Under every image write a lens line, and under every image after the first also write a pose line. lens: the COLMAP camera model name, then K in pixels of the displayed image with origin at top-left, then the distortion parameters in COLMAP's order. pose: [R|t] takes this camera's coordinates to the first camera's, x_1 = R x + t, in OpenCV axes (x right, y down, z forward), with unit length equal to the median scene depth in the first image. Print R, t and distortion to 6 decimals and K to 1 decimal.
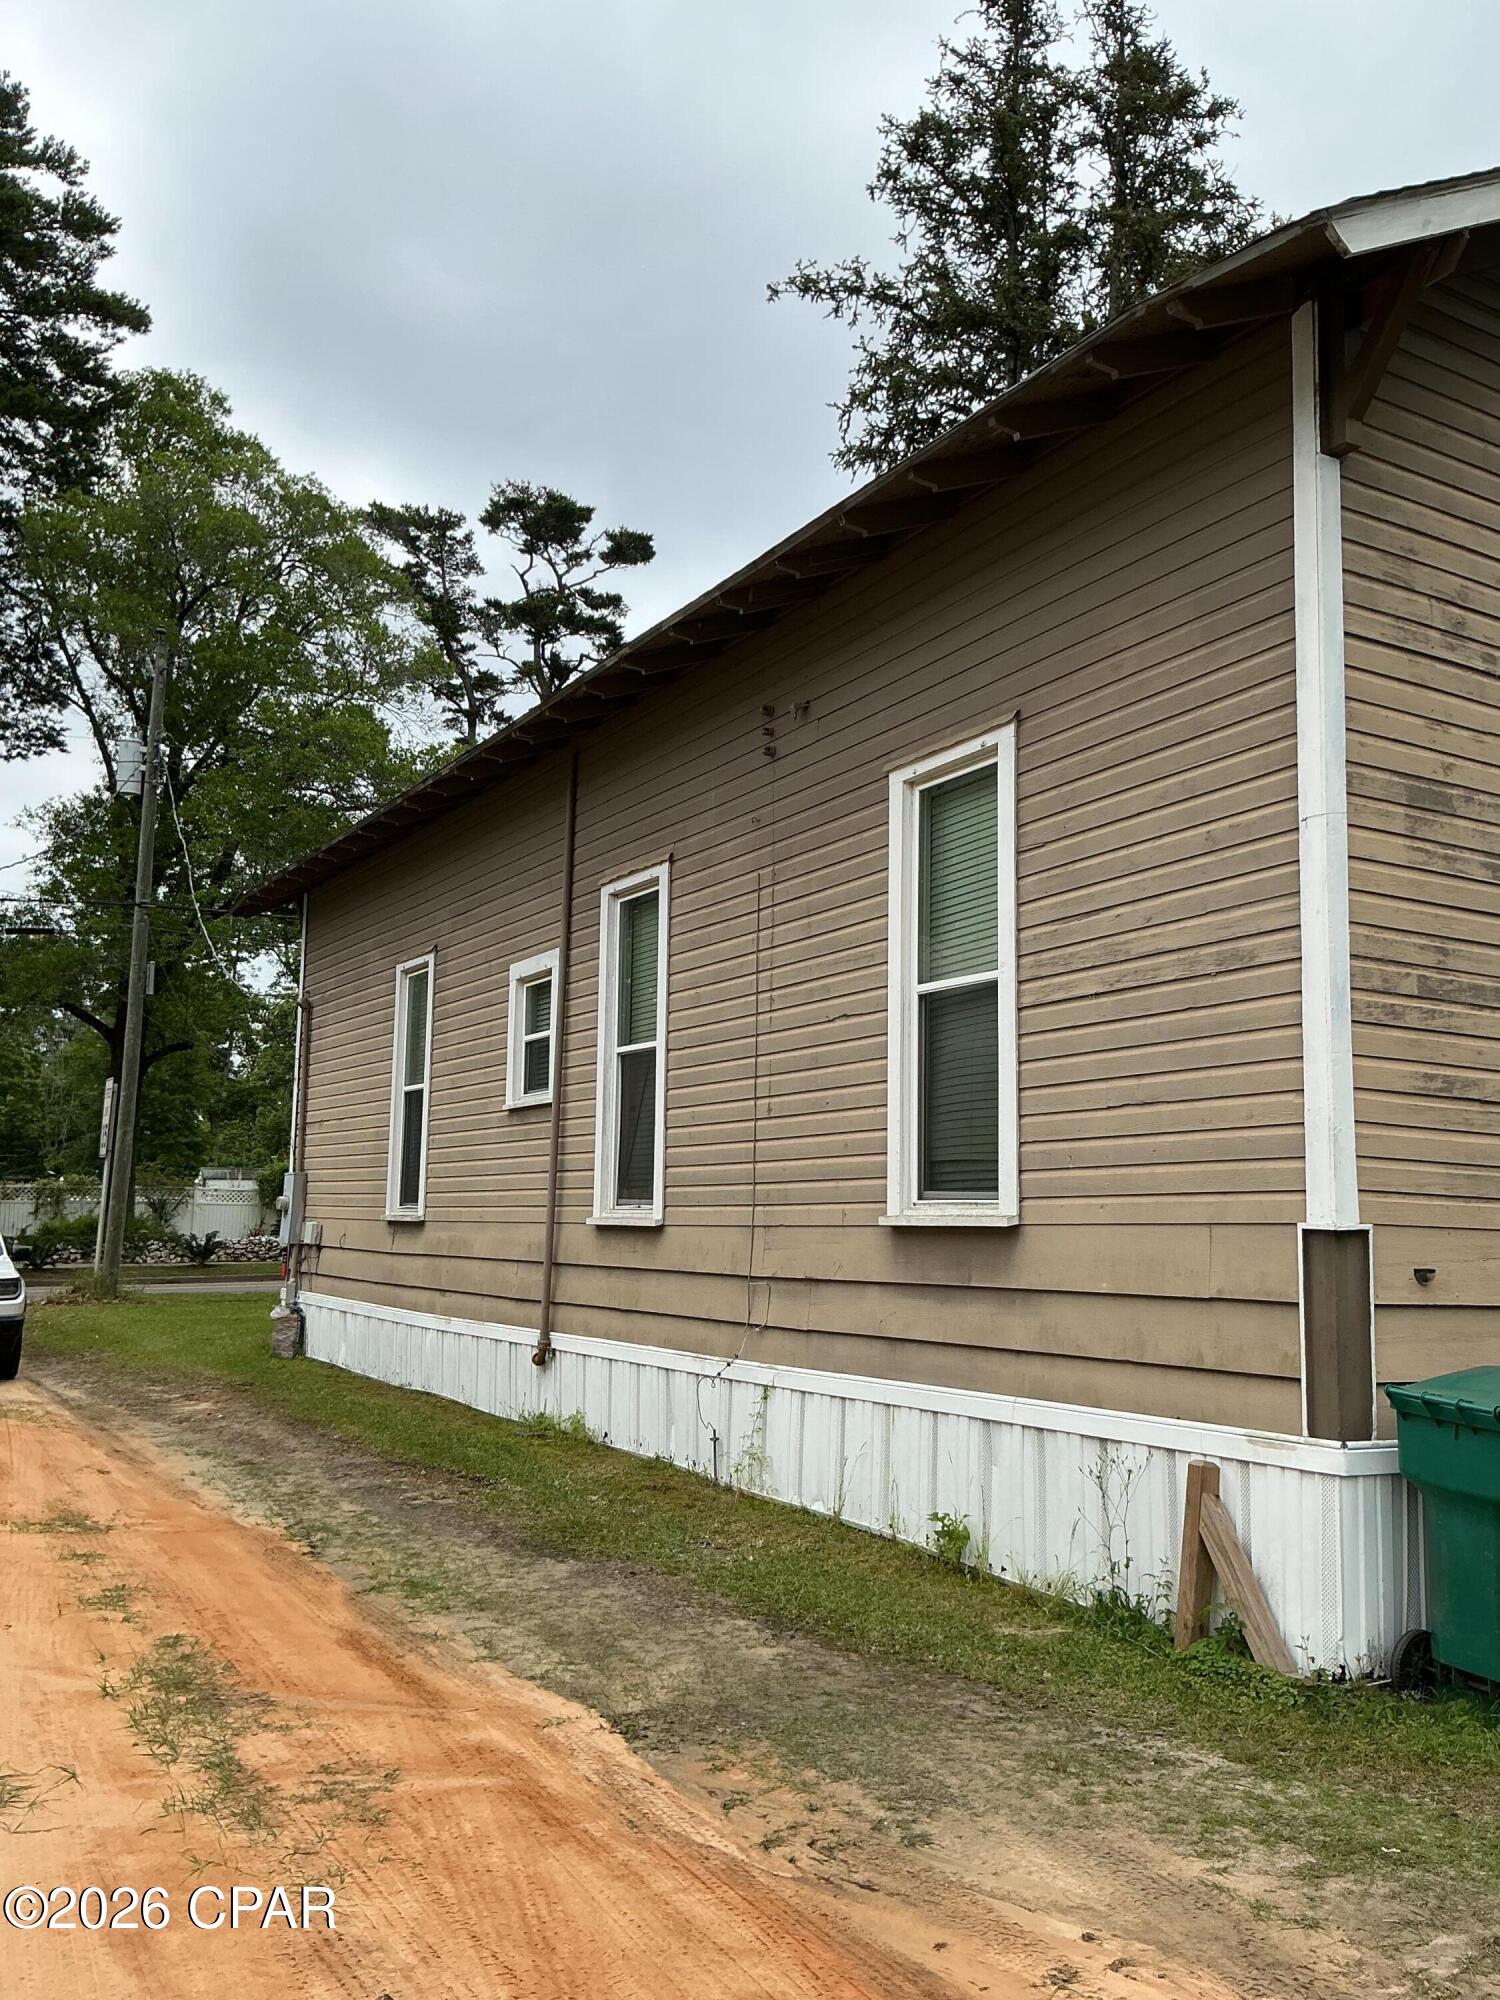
lens RADIAL K [[1684.0, 0, 757.4], [0, 1684.0, 1007.3], [0, 0, 1]] dist [0.162407, -0.363559]
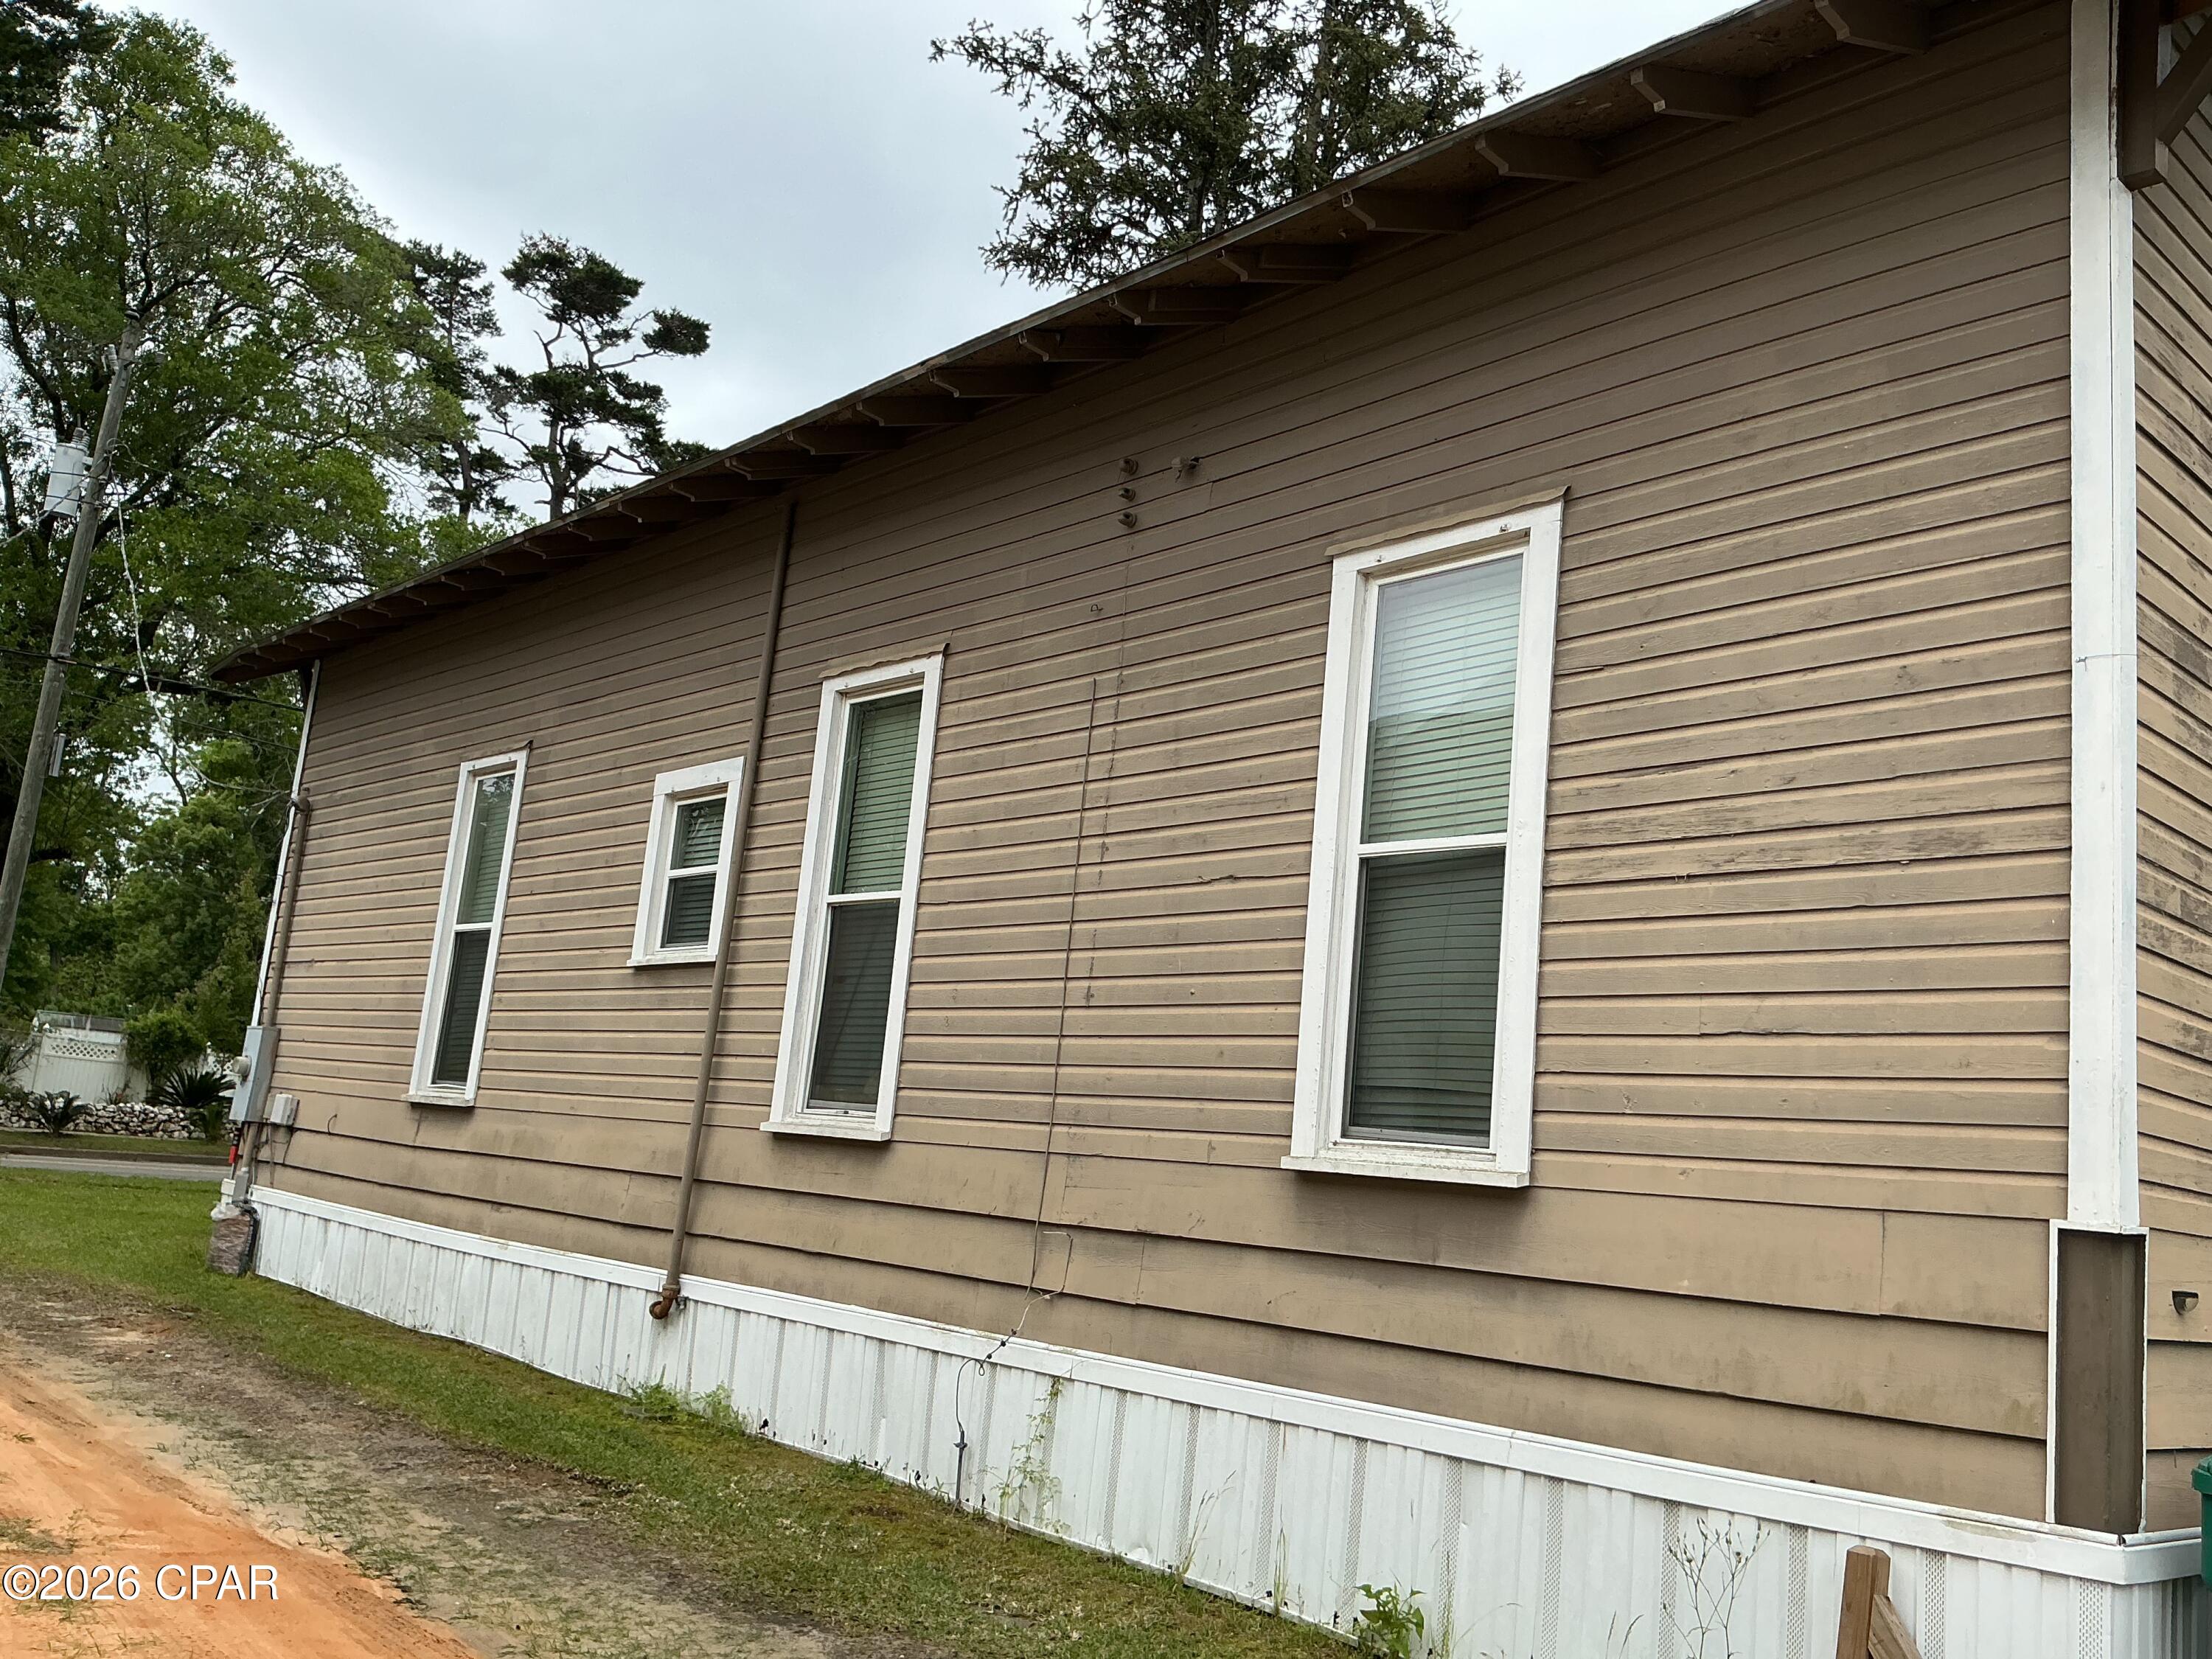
lens RADIAL K [[1862.5, 0, 1106.0], [0, 1862.5, 829.5], [0, 0, 1]] dist [0.162407, -0.363559]
pose [[0.974436, 0.110065, 0.195855, -0.130931], [-0.101917, 0.993472, -0.051240, 0.025212], [-0.200216, 0.029969, 0.979293, 0.168510]]
